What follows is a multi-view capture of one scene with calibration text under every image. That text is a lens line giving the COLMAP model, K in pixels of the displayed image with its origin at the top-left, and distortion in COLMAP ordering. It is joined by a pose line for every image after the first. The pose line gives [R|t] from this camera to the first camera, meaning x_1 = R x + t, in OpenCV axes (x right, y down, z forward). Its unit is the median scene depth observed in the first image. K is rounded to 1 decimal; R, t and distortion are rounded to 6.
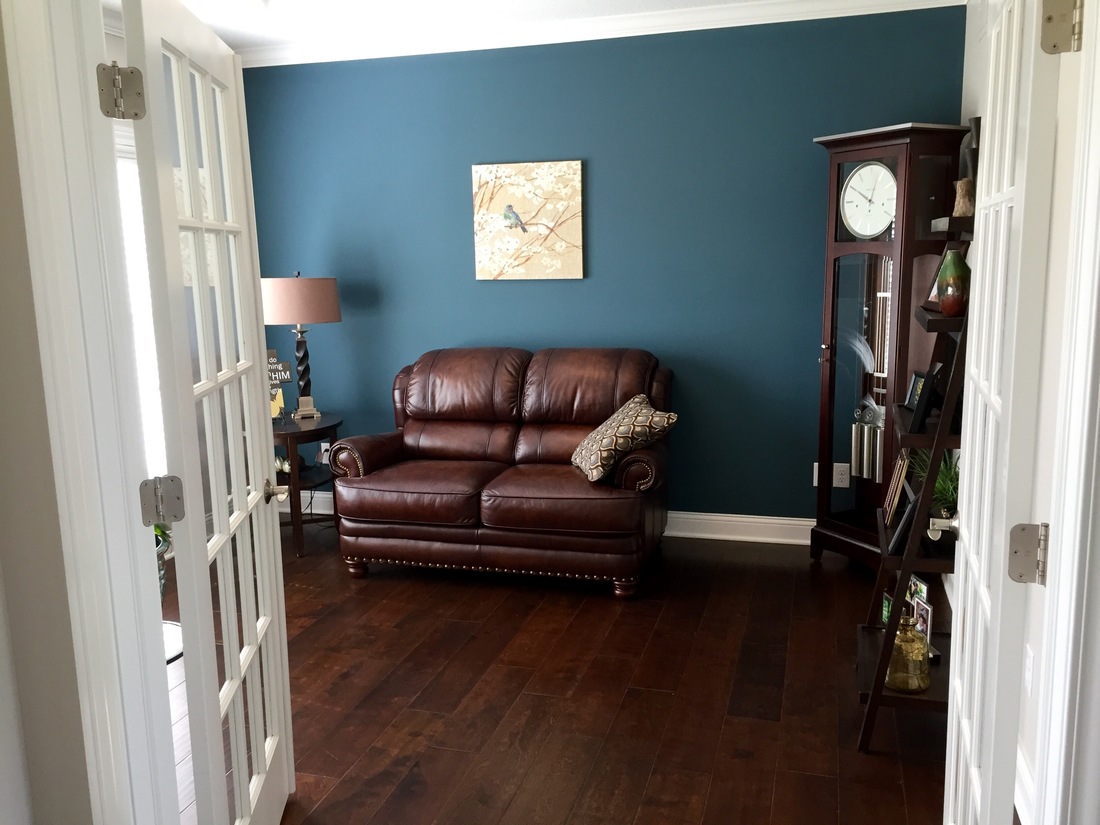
lens RADIAL K [[928.1, 0, 552.7], [0, 928.1, 411.9], [0, 0, 1]] dist [0.067395, -0.061071]
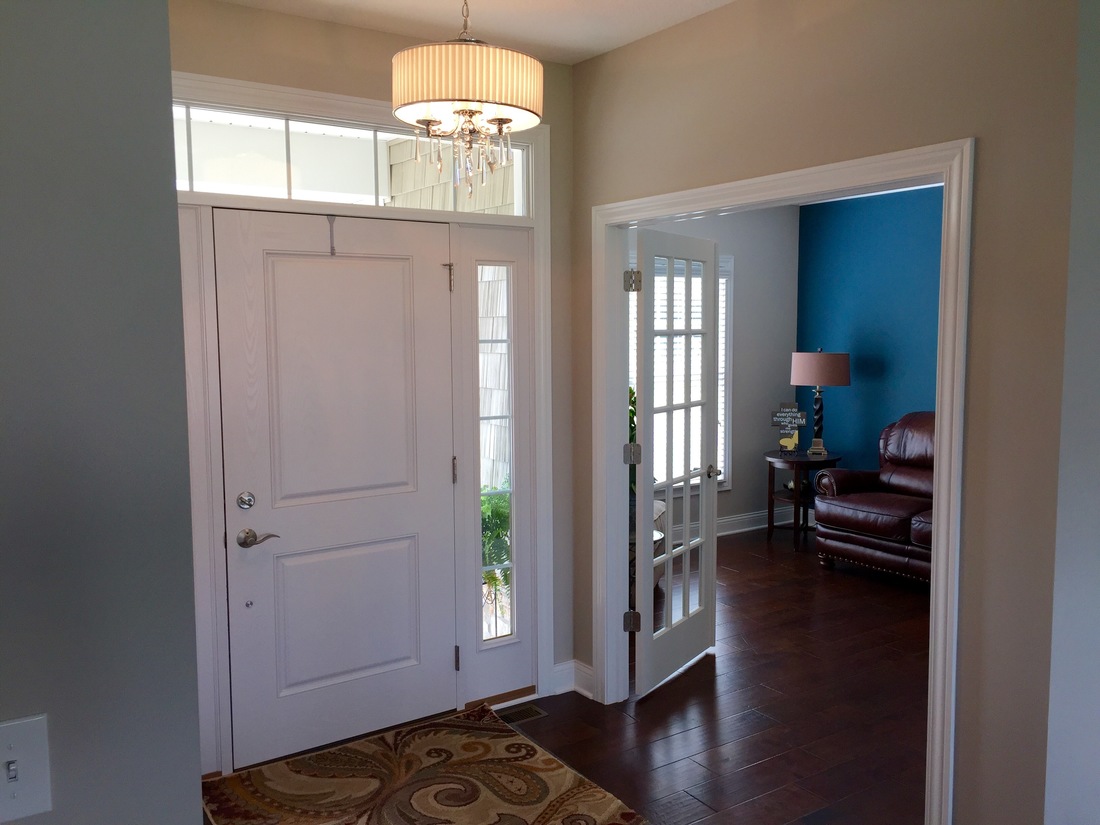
lens RADIAL K [[928.1, 0, 549.5], [0, 928.1, 412.2], [0, 0, 1]] dist [0.067395, -0.061071]
pose [[0.764509, 0.076230, -0.640090, 0.323772], [-0.118200, 0.992725, -0.022949, 0.024552], [0.633683, 0.093203, 0.767957, -0.324073]]
